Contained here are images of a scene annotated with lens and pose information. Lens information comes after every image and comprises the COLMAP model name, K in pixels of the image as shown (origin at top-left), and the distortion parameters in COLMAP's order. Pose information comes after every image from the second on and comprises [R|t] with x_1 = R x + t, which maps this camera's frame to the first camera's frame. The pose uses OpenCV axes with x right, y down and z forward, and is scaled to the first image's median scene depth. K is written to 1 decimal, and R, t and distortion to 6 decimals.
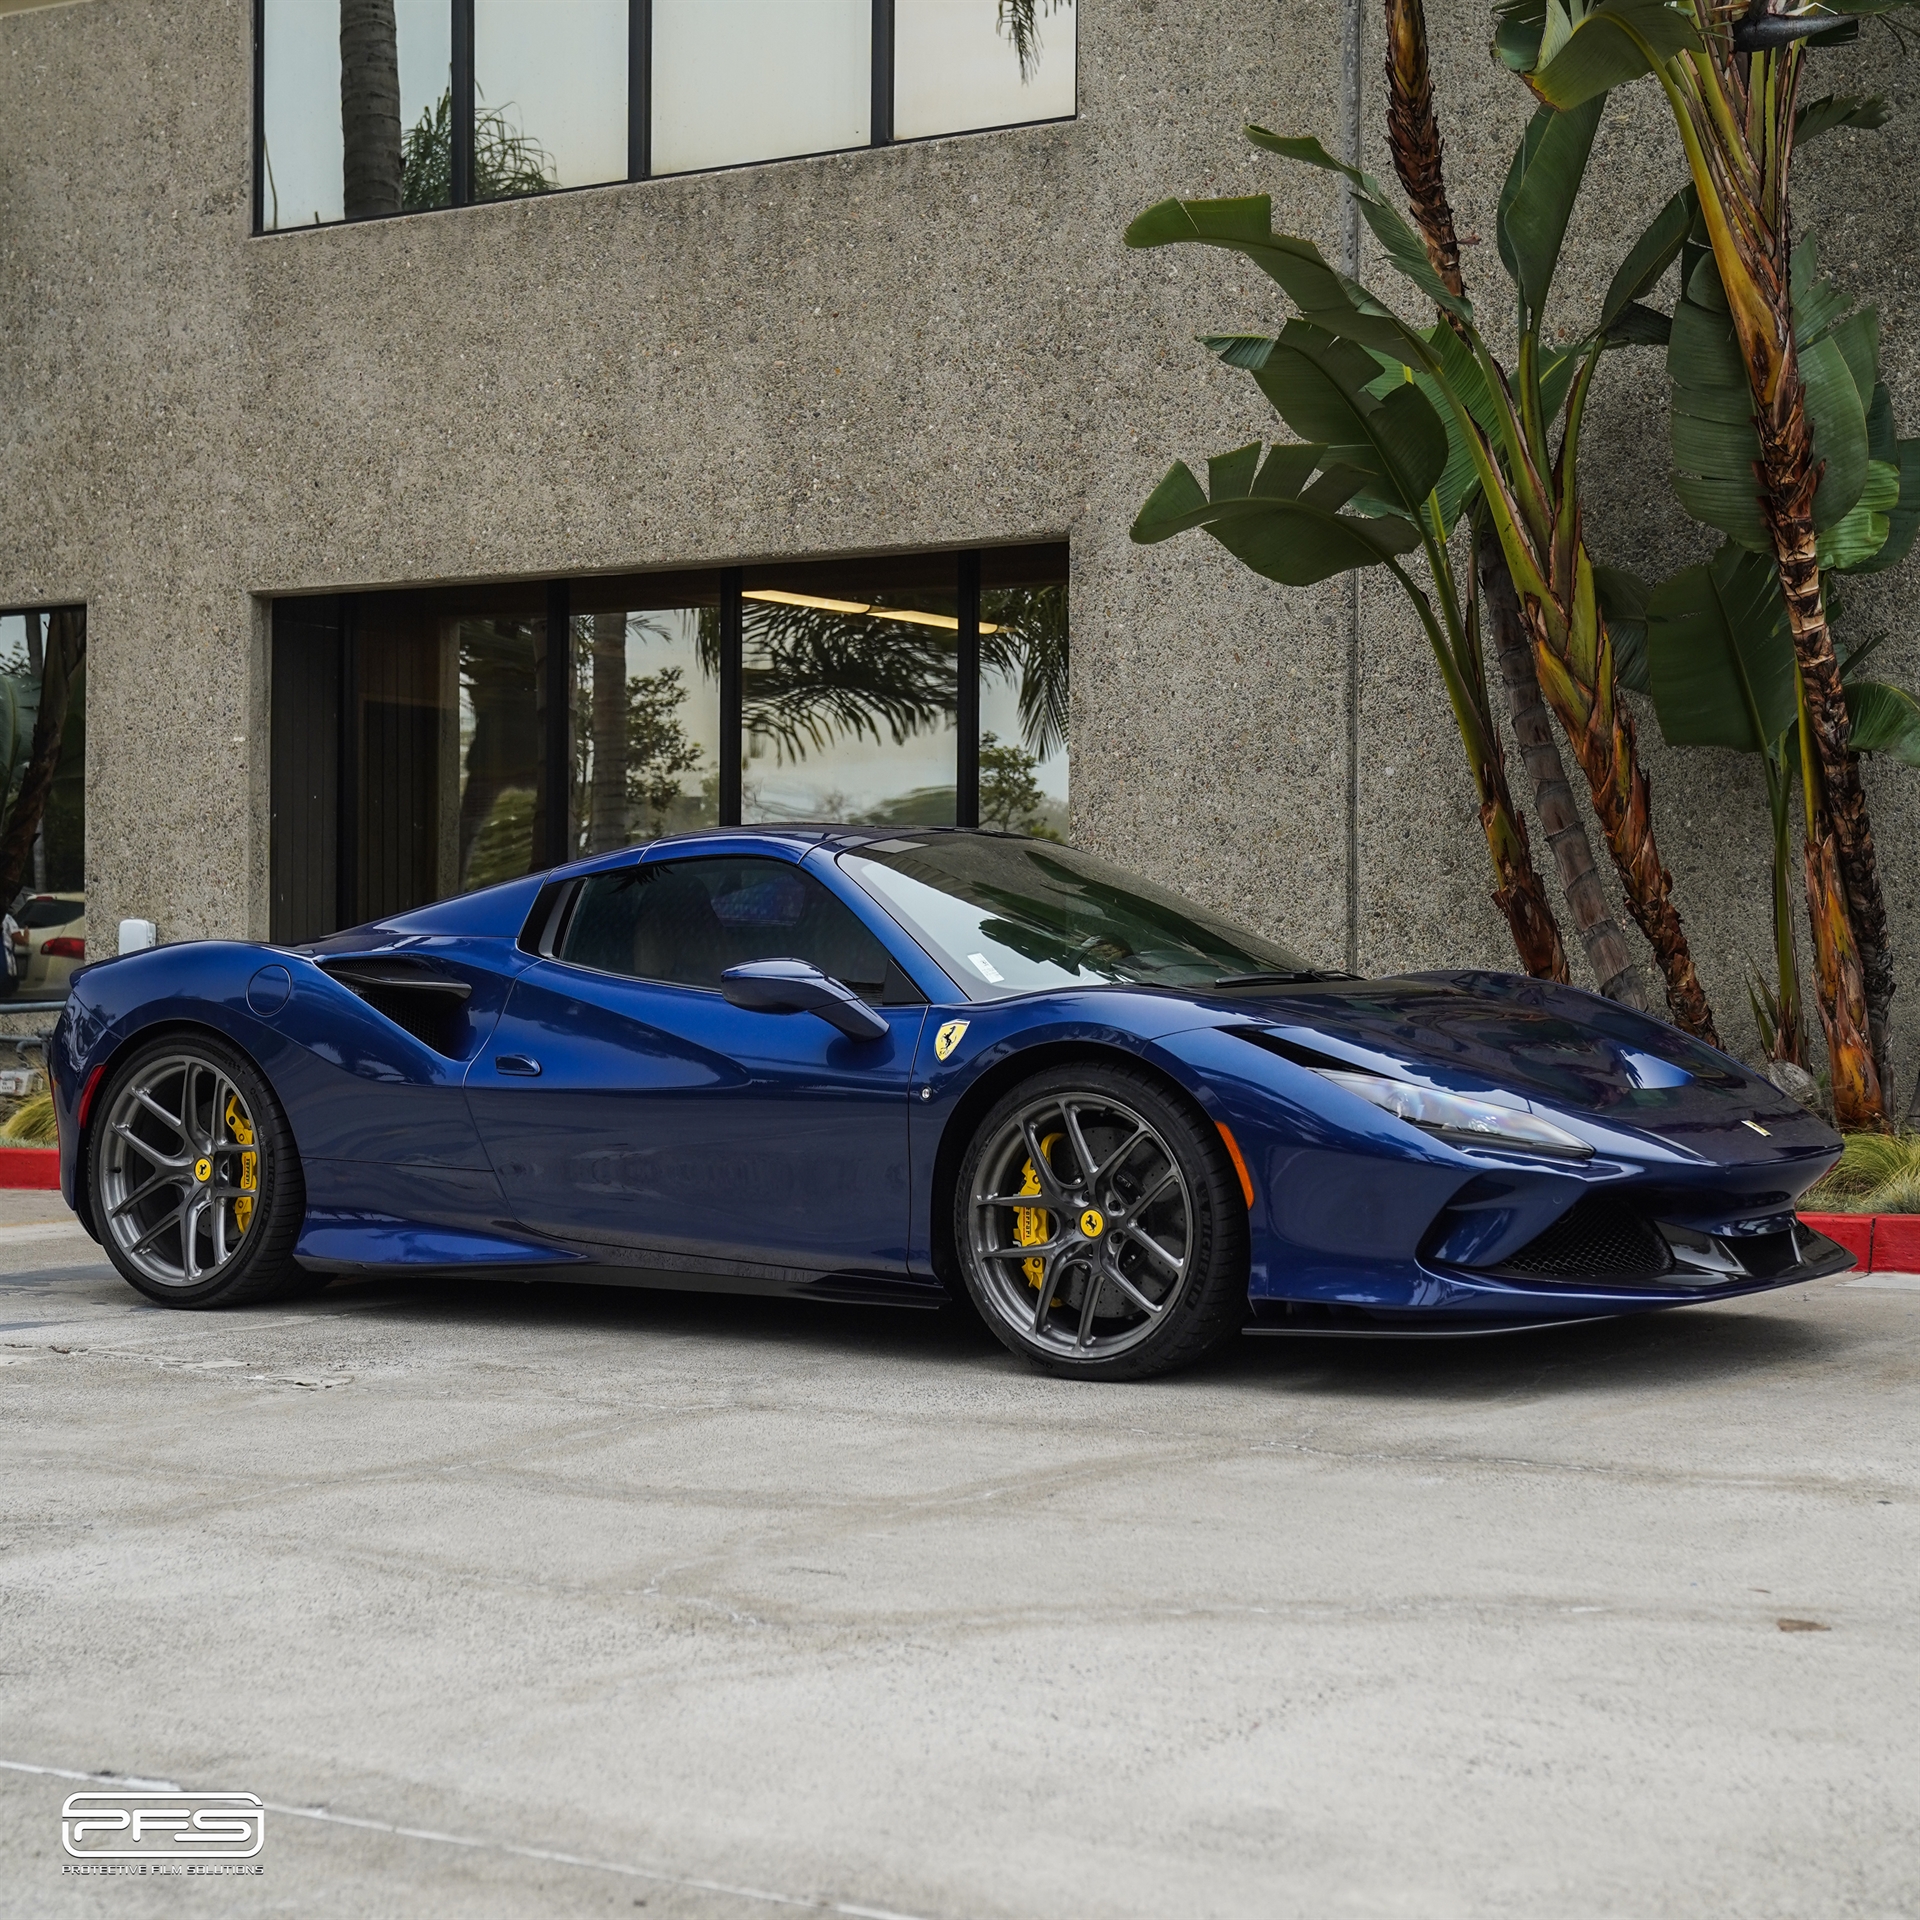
lens RADIAL K [[3515.2, 0, 1012.3], [0, 3515.2, 958.3], [0, 0, 1]] dist [0.012433, 0.376715]
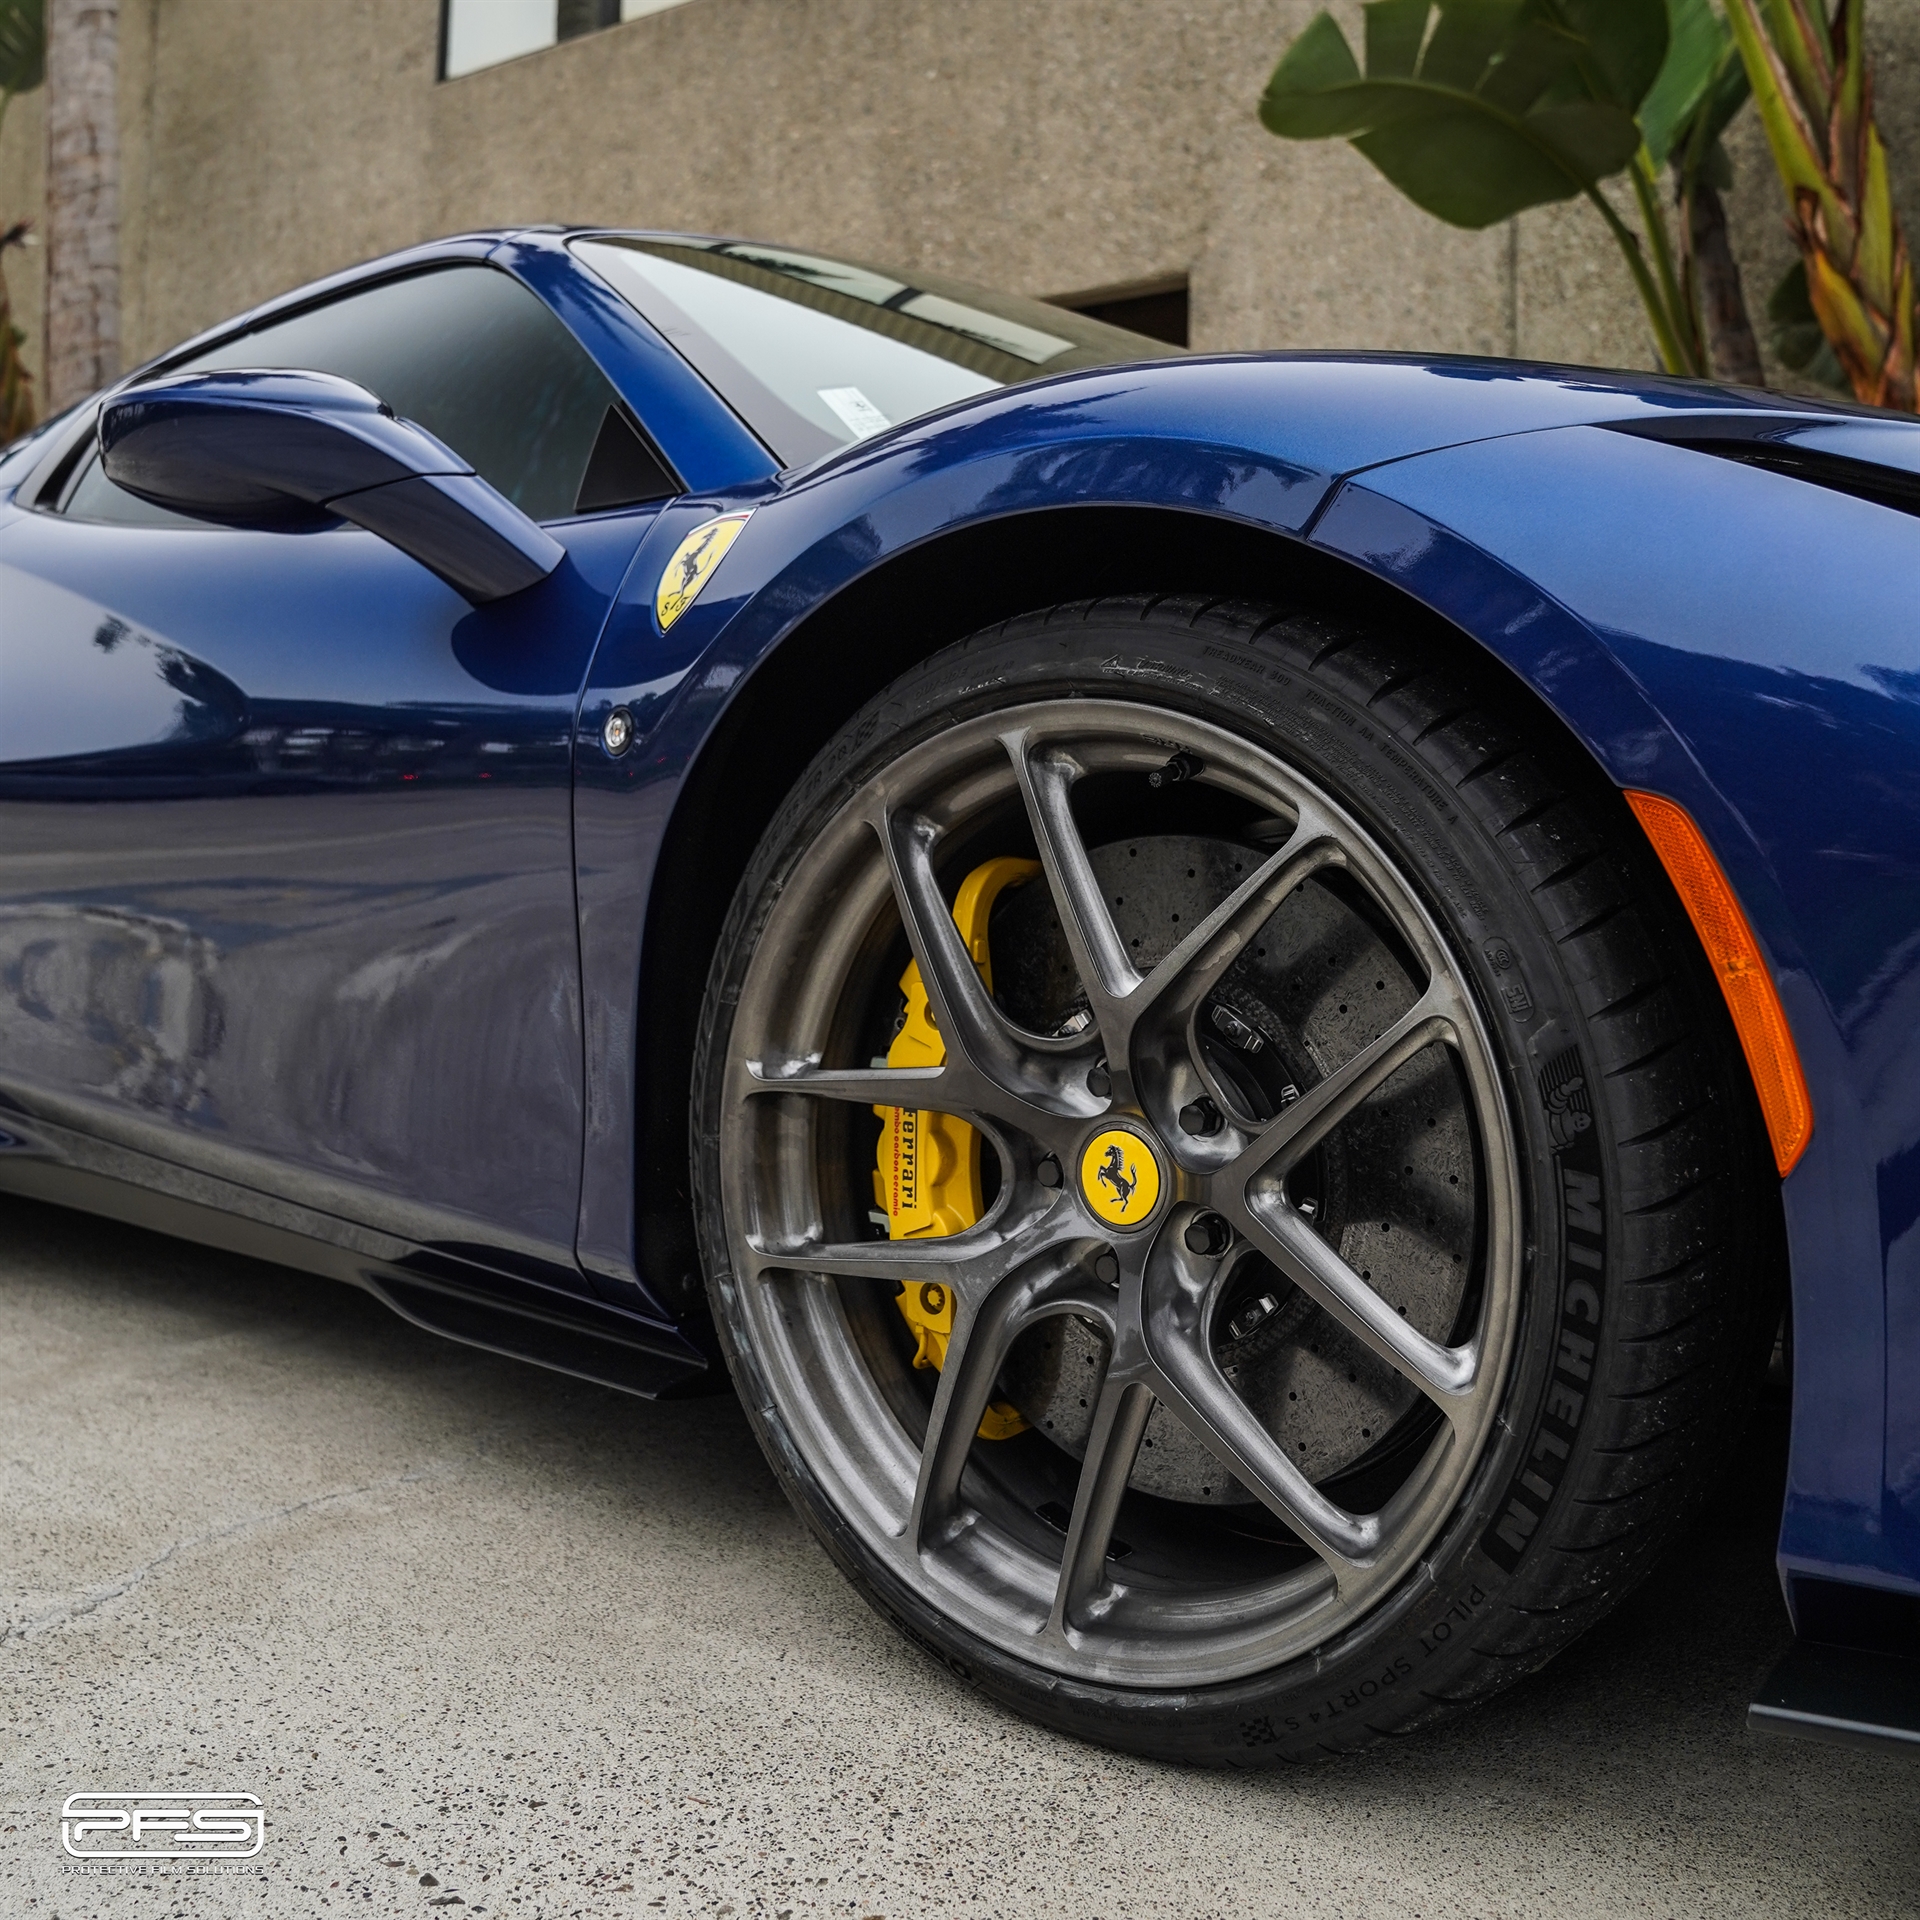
lens RADIAL K [[2161.1, 0, 949.2], [0, 2161.1, 775.7], [0, 0, 1]] dist [-0.124970, 0.064467]
pose [[0.994302, 0.009014, -0.106220, 0.014538], [-0.011763, 0.999611, -0.025282, 0.025834], [0.105951, 0.026388, 0.994021, 0.445548]]
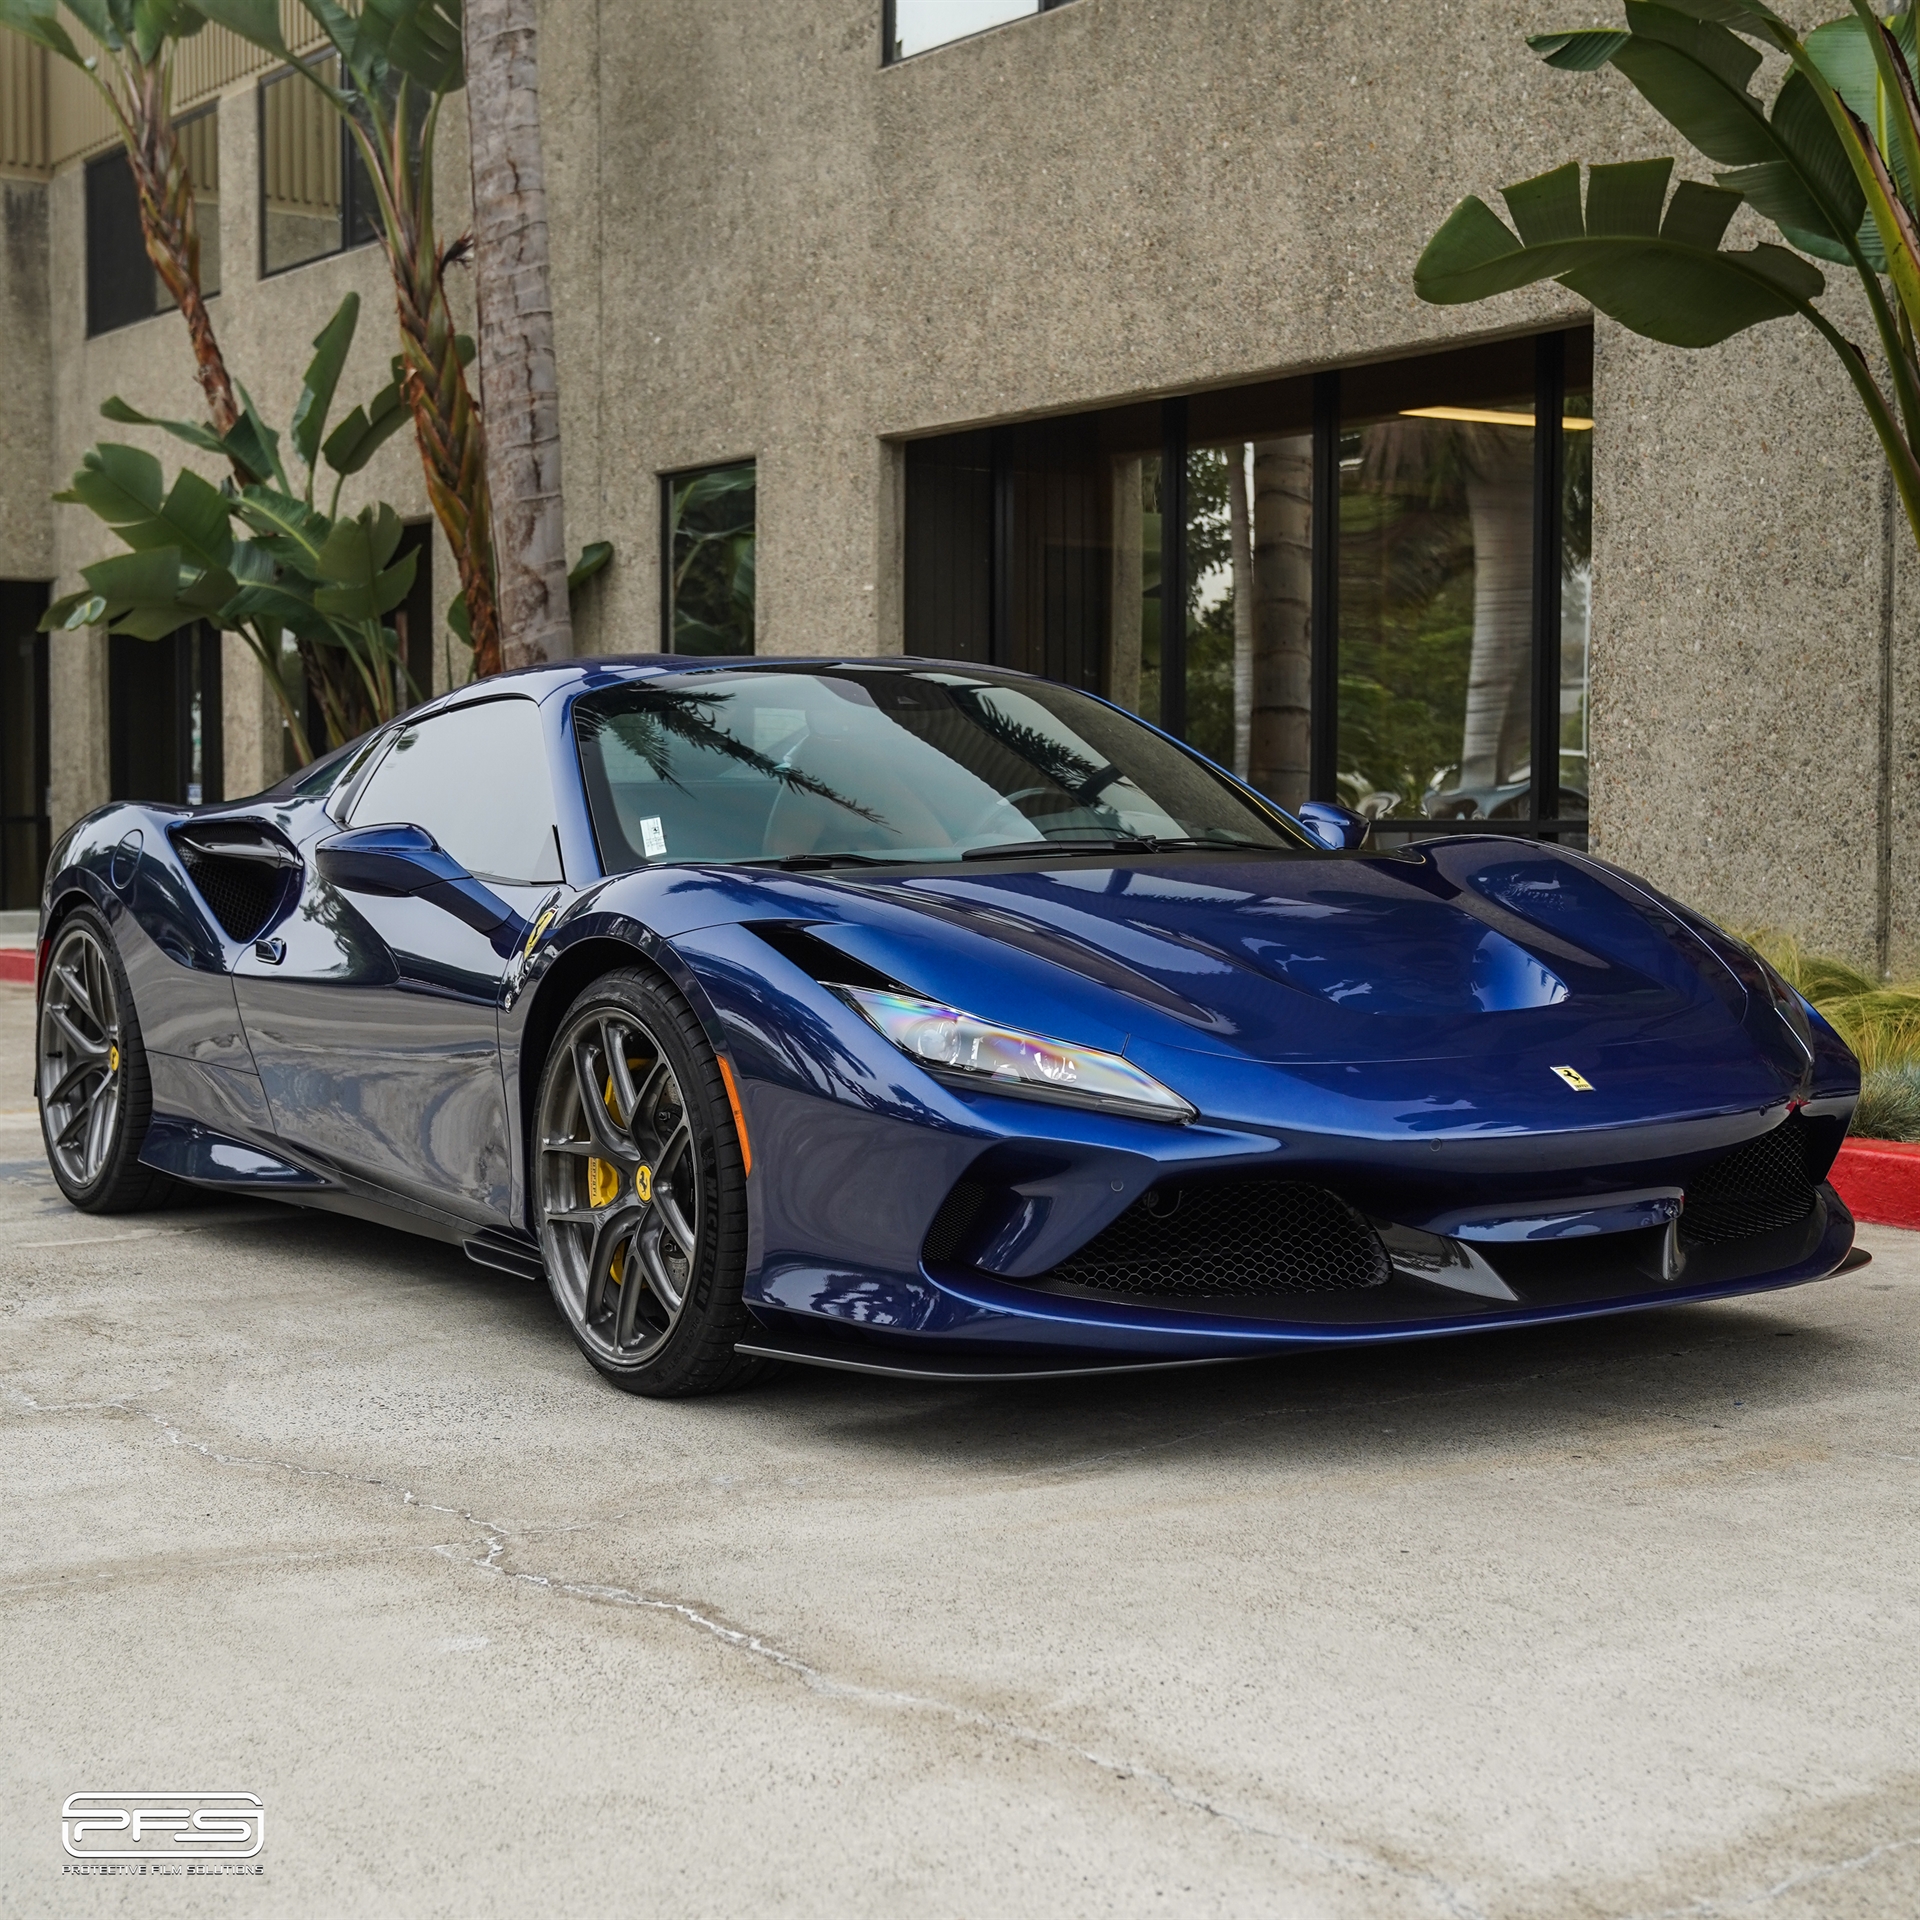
lens RADIAL K [[3211.0, 0, 960.0], [0, 3211.0, 960.0], [0, 0, 1]] dist [-0.000704, 0.235944]
pose [[0.917927, 0.014924, -0.396468, 0.189450], [0.004785, 0.998803, 0.048674, -0.002366], [0.396720, -0.046577, 0.916757, 0.218454]]
